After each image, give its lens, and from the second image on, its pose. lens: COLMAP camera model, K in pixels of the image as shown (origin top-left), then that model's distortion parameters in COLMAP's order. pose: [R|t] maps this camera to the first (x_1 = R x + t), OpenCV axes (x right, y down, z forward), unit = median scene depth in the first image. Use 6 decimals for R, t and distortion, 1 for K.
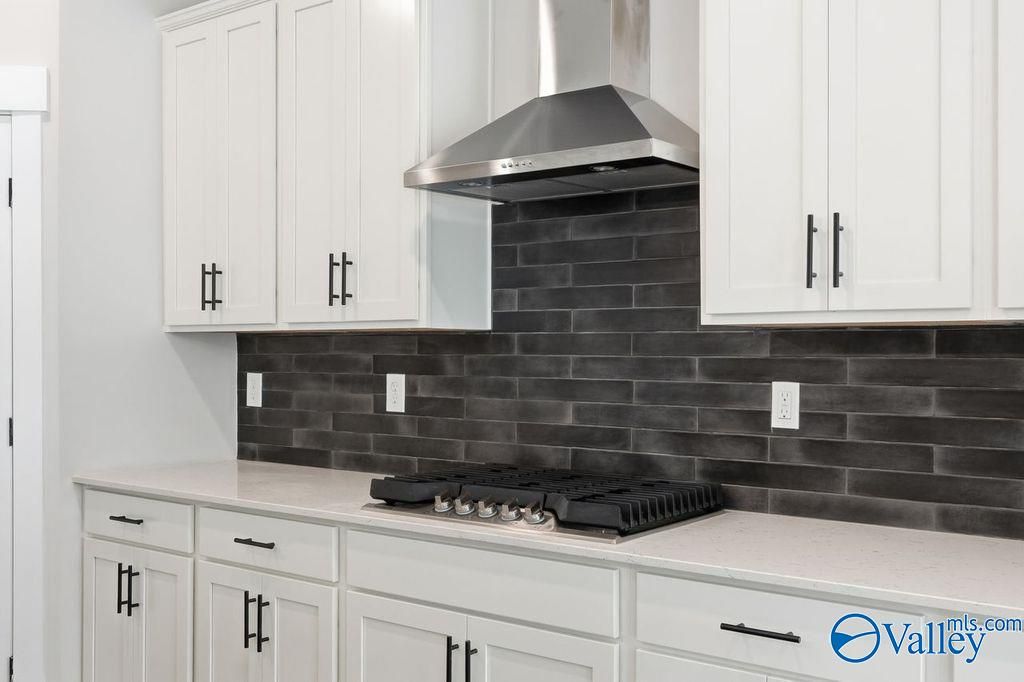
lens RADIAL K [[1021.5, 0, 510.1], [0, 1021.5, 342.5], [0, 0, 1]] dist [-0.024466, 0.000000]
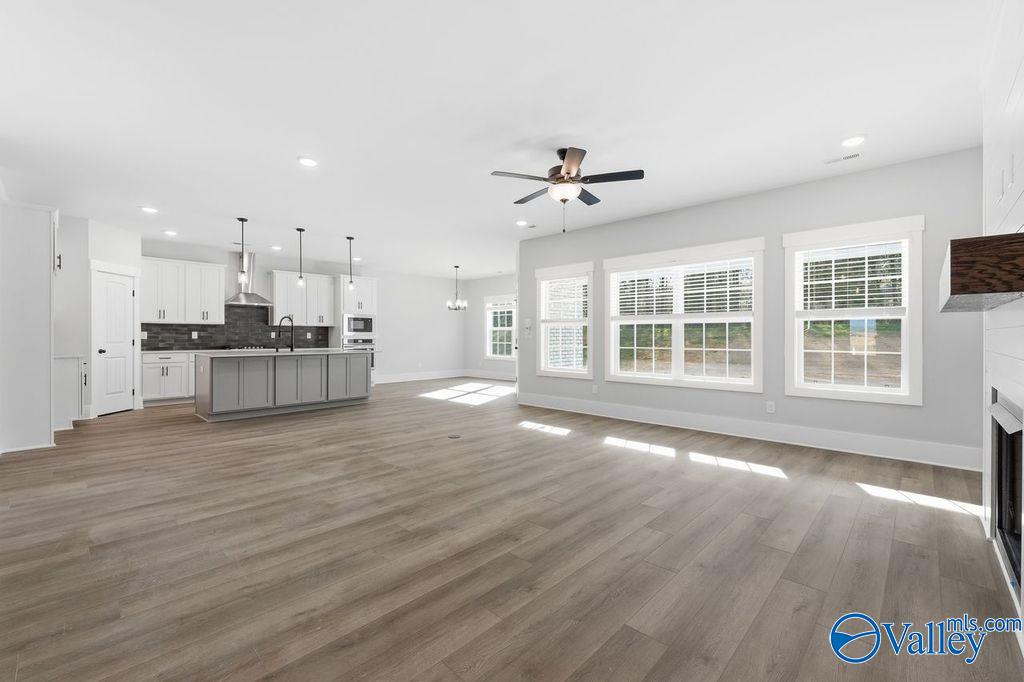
lens RADIAL K [[430.8, 0, 506.6], [0, 430.8, 338.2], [0, 0, 1]] dist [-0.000070, -0.000719]
pose [[0.120337, -0.001008, 0.992733, -2.453081], [-0.005486, 0.999984, 0.001680, 0.057902], [-0.992718, -0.005649, 0.120329, -1.073777]]
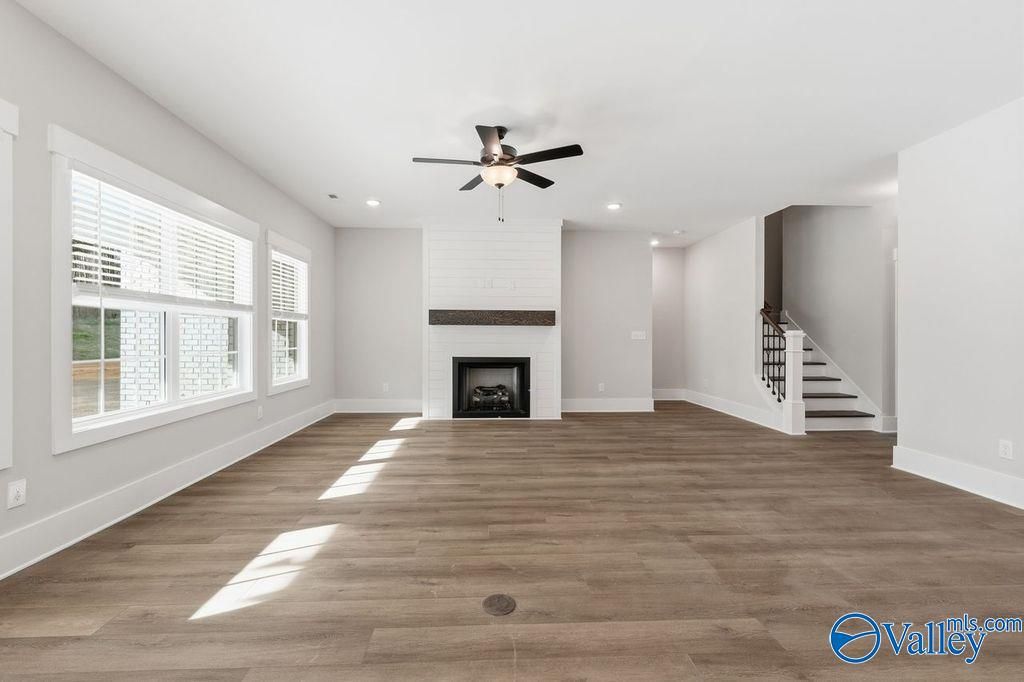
lens RADIAL K [[430.8, 0, 508.1], [0, 430.8, 339.1], [0, 0, 1]] dist [-0.000070, -0.000719]
pose [[-0.766986, -0.001064, -0.641663, -0.516259], [-0.000316, 0.999999, -0.001280, 0.061194], [0.641663, -0.000779, -0.766986, -0.227236]]
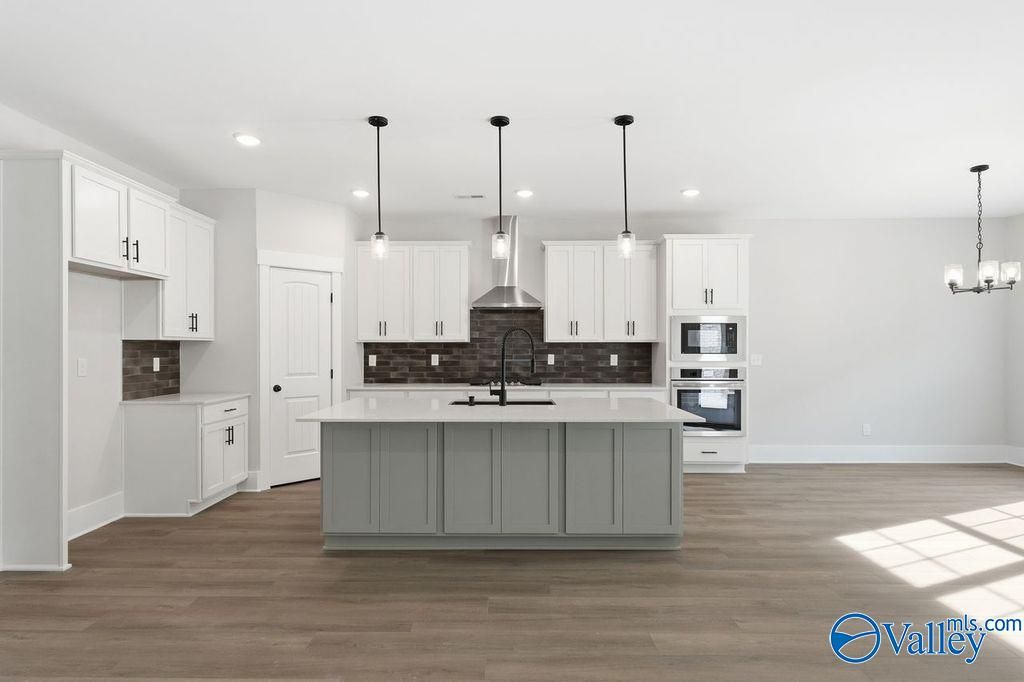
lens RADIAL K [[559.5, 0, 506.3], [0, 559.5, 347.6], [0, 0, 1]] dist [-0.001598, -0.000661]
pose [[0.804074, -0.000785, 0.594529, -1.147663], [-0.002714, 0.999984, 0.004990, -0.002799], [-0.594523, -0.005626, 0.804059, -0.747880]]
